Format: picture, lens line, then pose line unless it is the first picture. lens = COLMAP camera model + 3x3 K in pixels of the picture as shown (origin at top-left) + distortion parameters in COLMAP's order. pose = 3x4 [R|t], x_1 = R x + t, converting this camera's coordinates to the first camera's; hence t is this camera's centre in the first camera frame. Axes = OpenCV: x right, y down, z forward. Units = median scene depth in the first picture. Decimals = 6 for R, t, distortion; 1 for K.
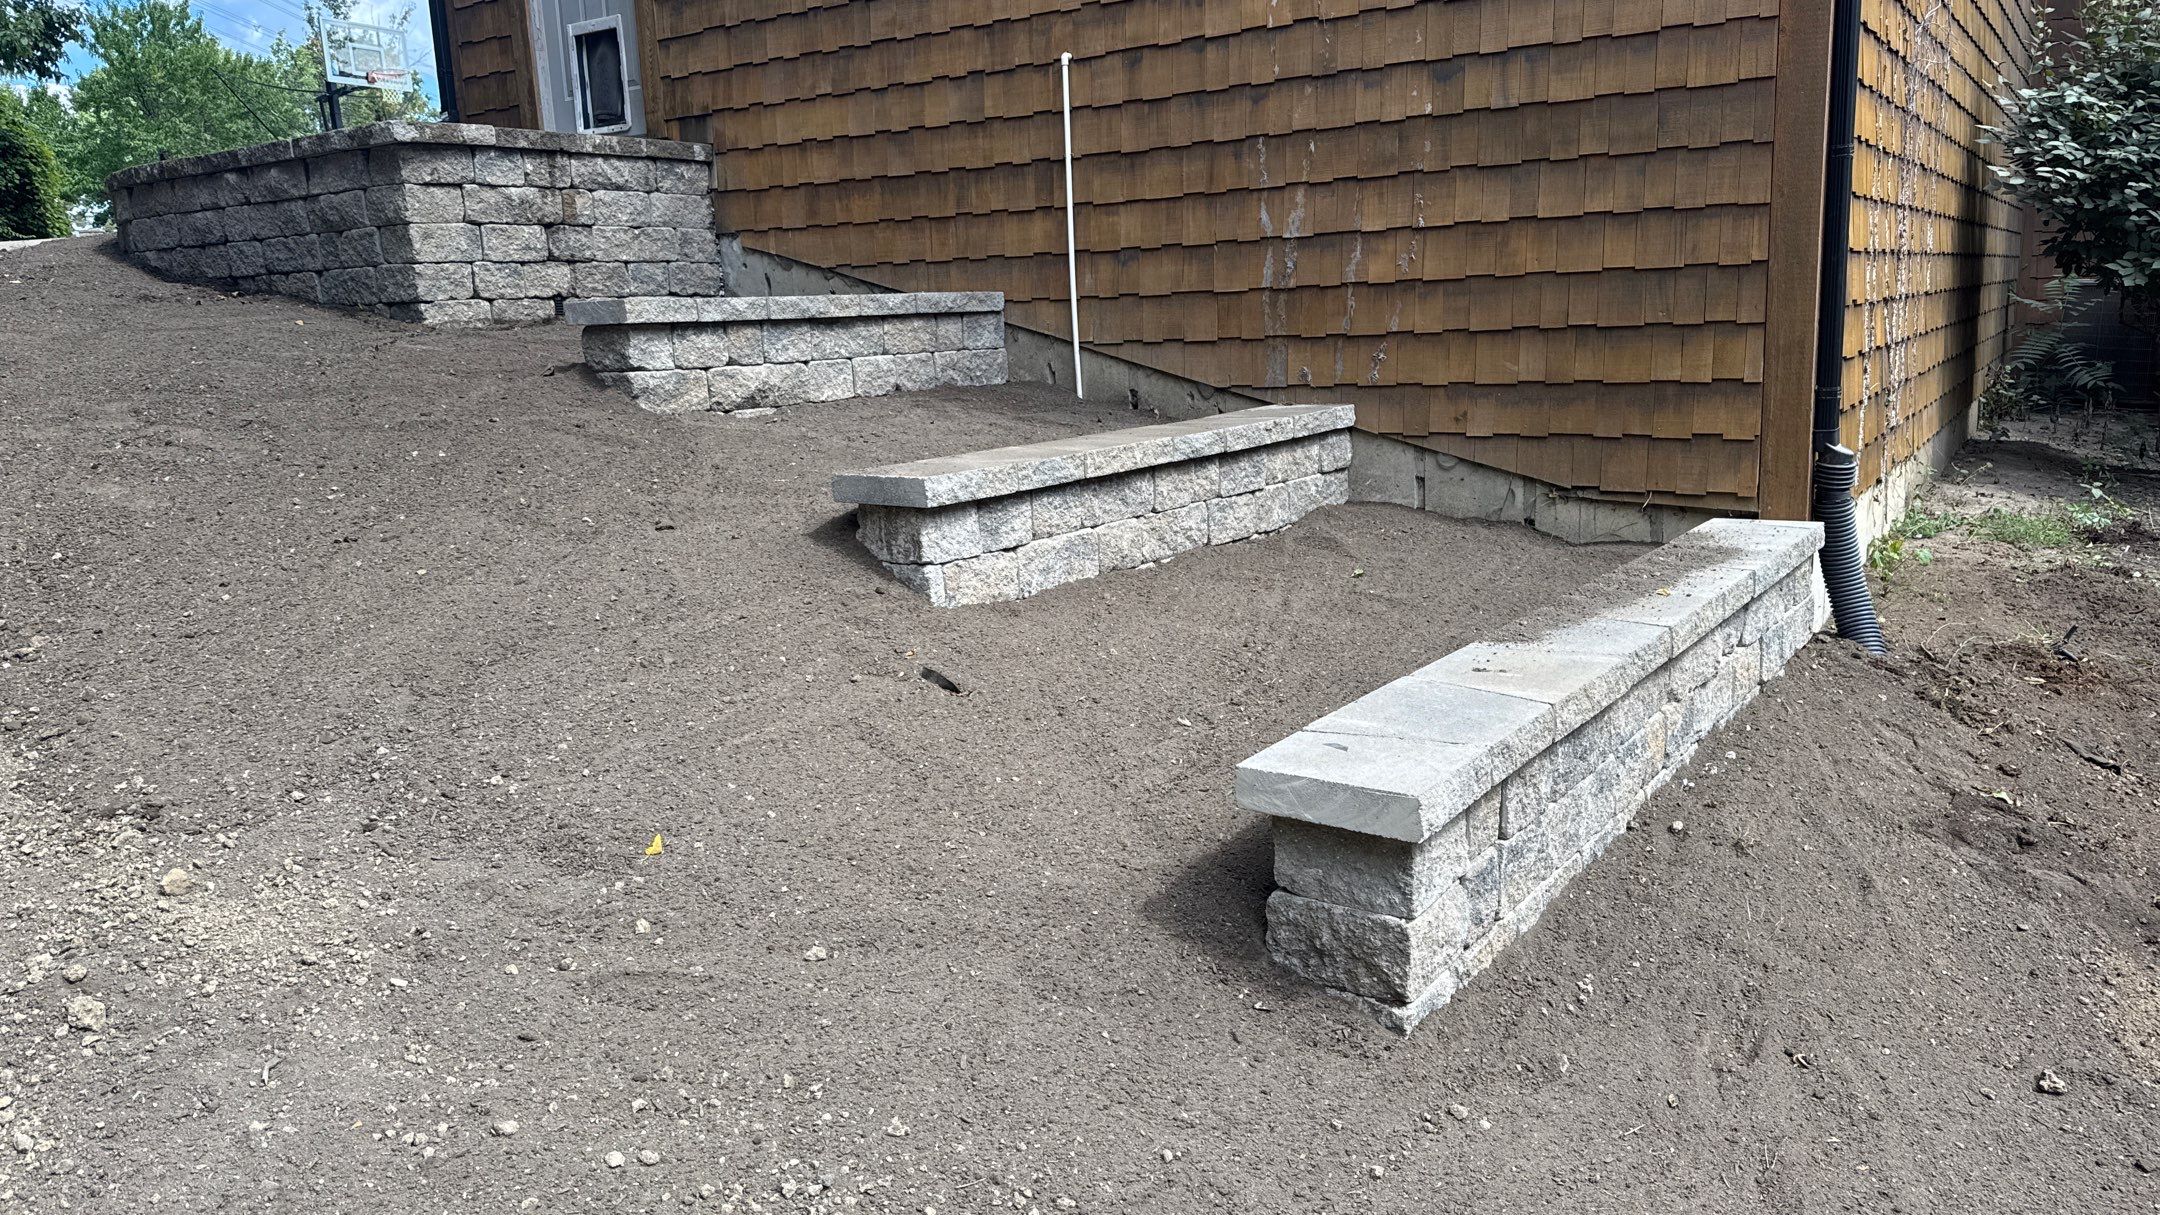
lens RADIAL K [[1515.6, 0, 1080.0], [0, 1515.6, 607.5], [0, 0, 1]] dist [0.060703, -0.073346]
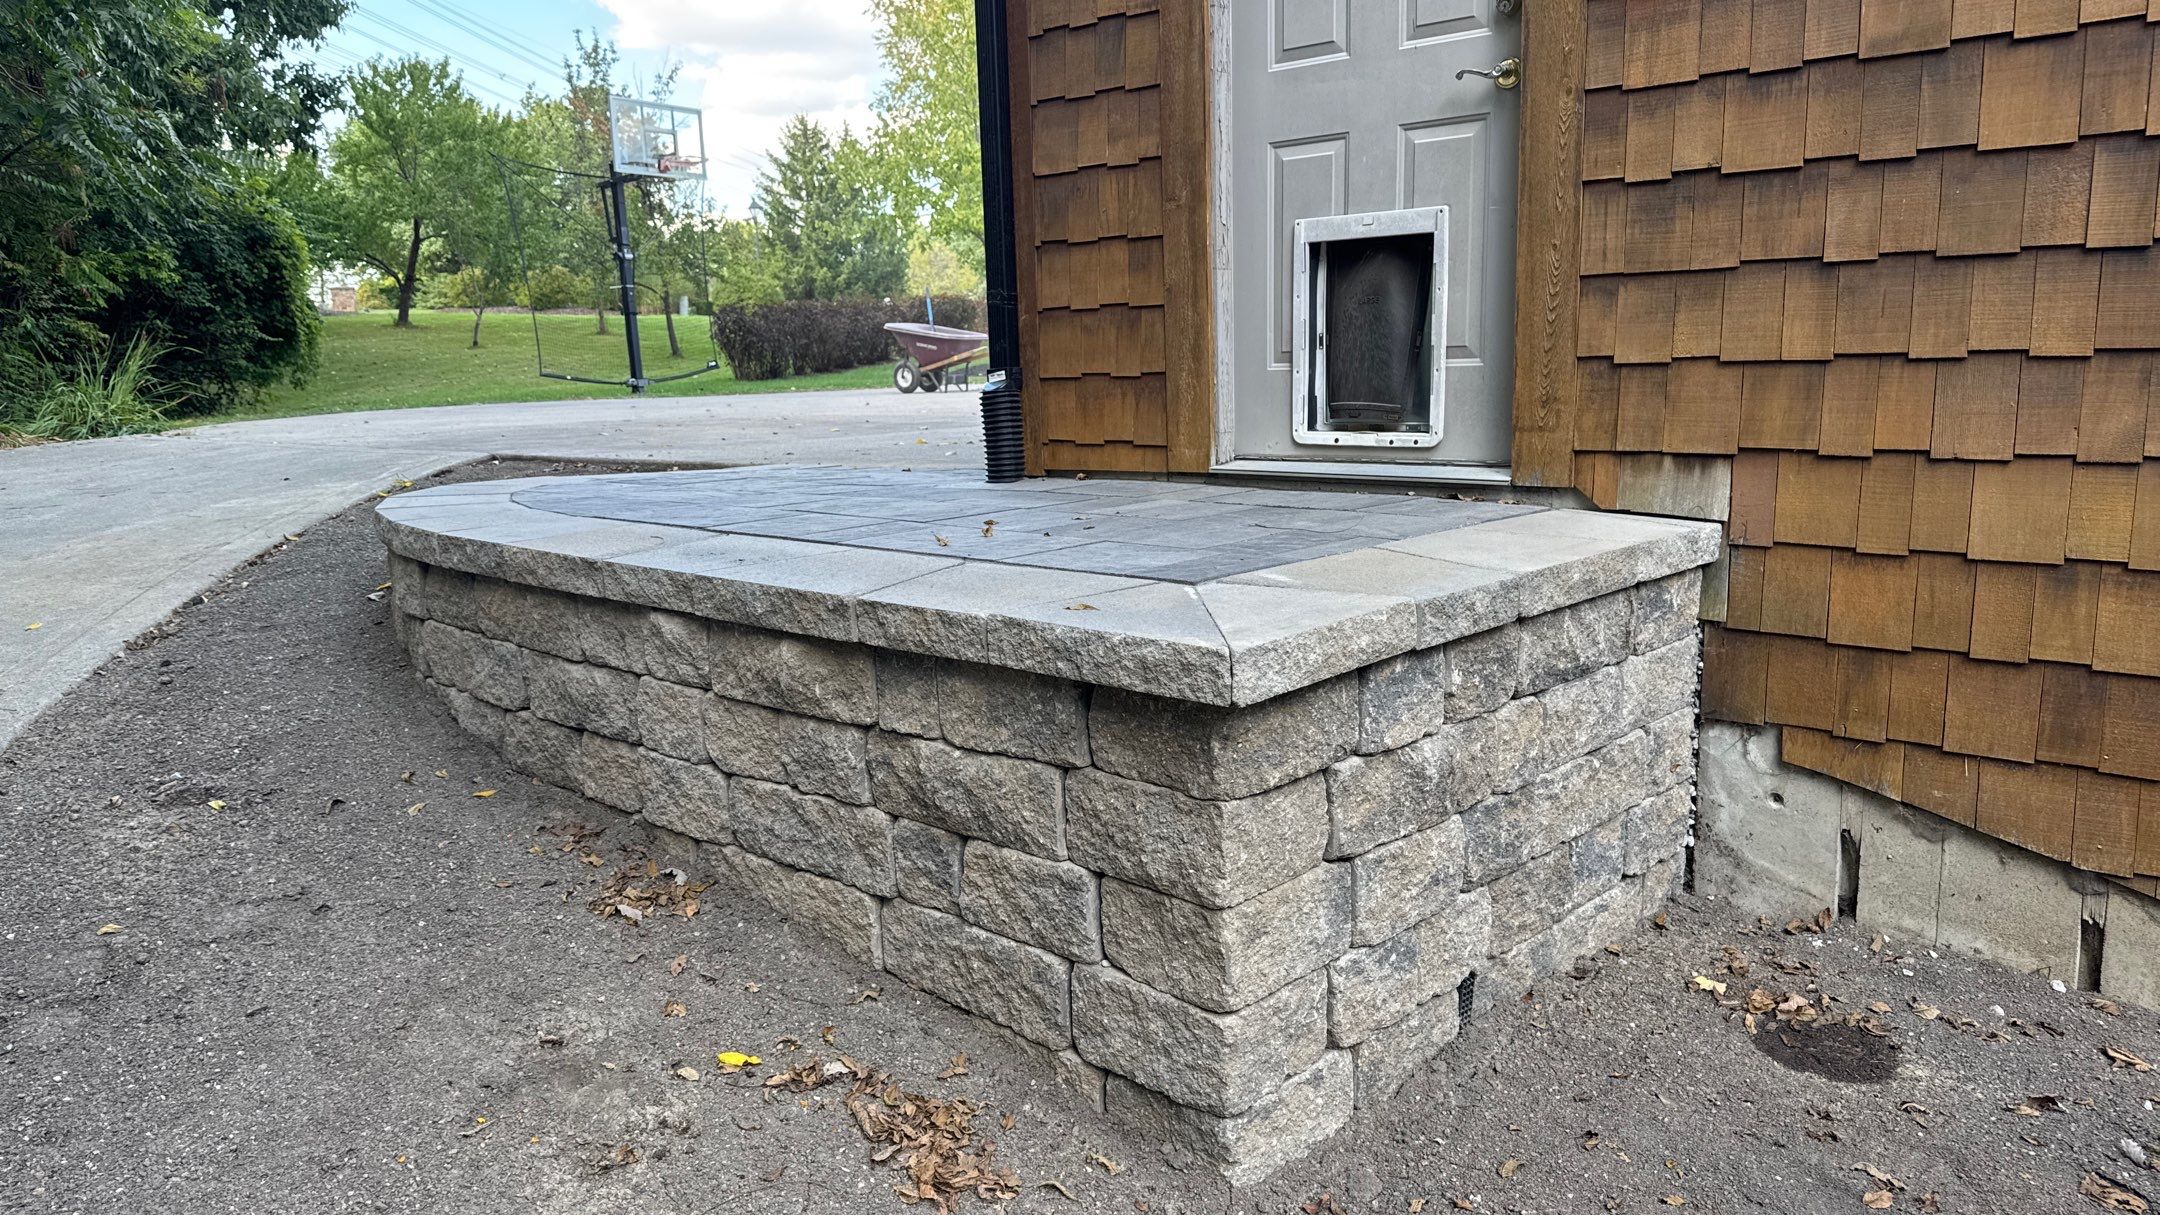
lens RADIAL K [[1515.6, 0, 1080.0], [0, 1515.6, 607.5], [0, 0, 1]] dist [0.060703, -0.073346]
pose [[0.992691, 0.032491, -0.116227, -0.353045], [-0.034927, 0.999210, -0.018980, -0.254625], [0.115518, 0.022900, 0.993041, 0.535162]]
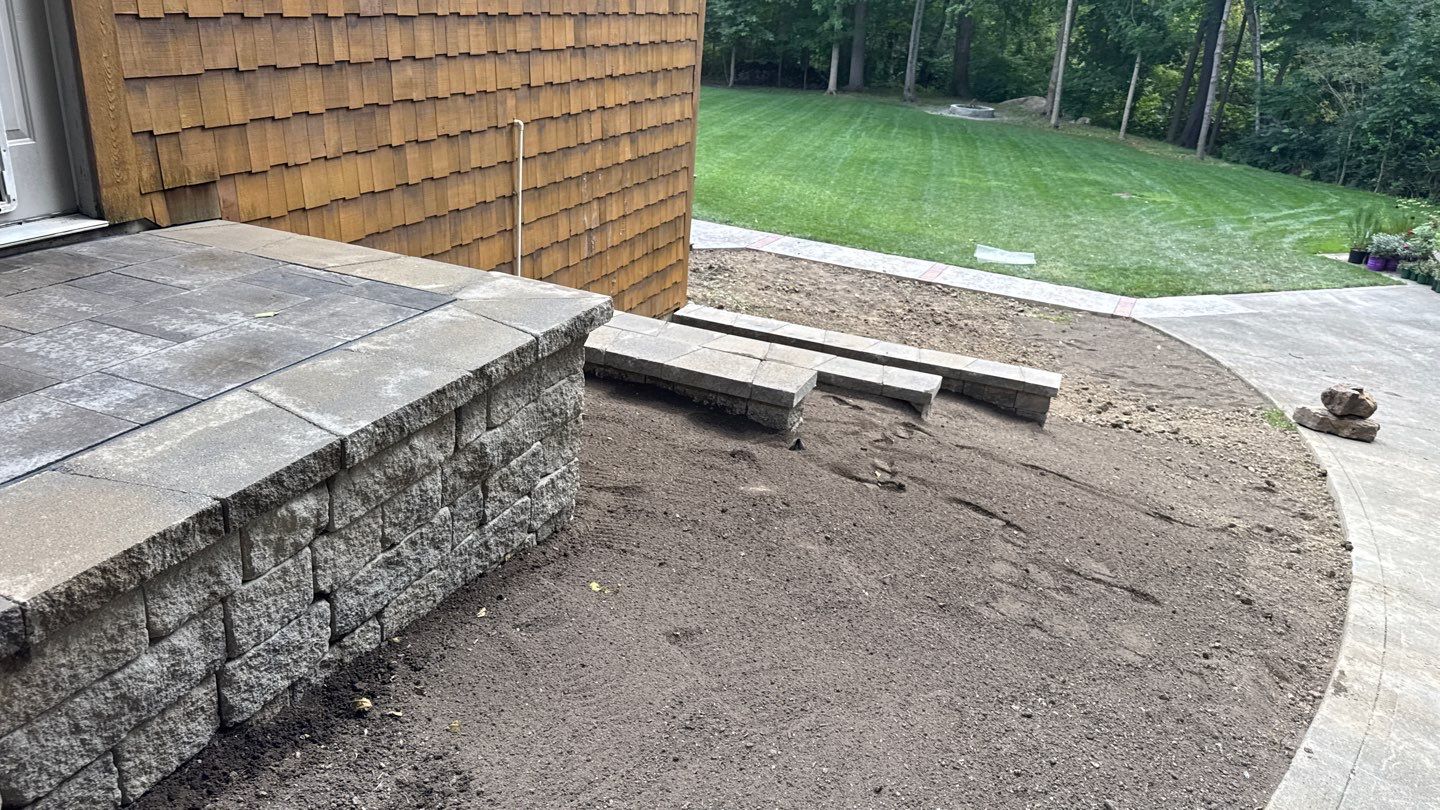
lens RADIAL K [[1010.4, 0, 720.0], [0, 1010.4, 405.0], [0, 0, 1]] dist [0.060703, -0.073346]
pose [[-0.265713, -0.371342, 0.889664, -0.761654], [0.093454, 0.908570, 0.407145, -0.385755], [-0.959512, 0.191326, -0.206716, 0.845306]]
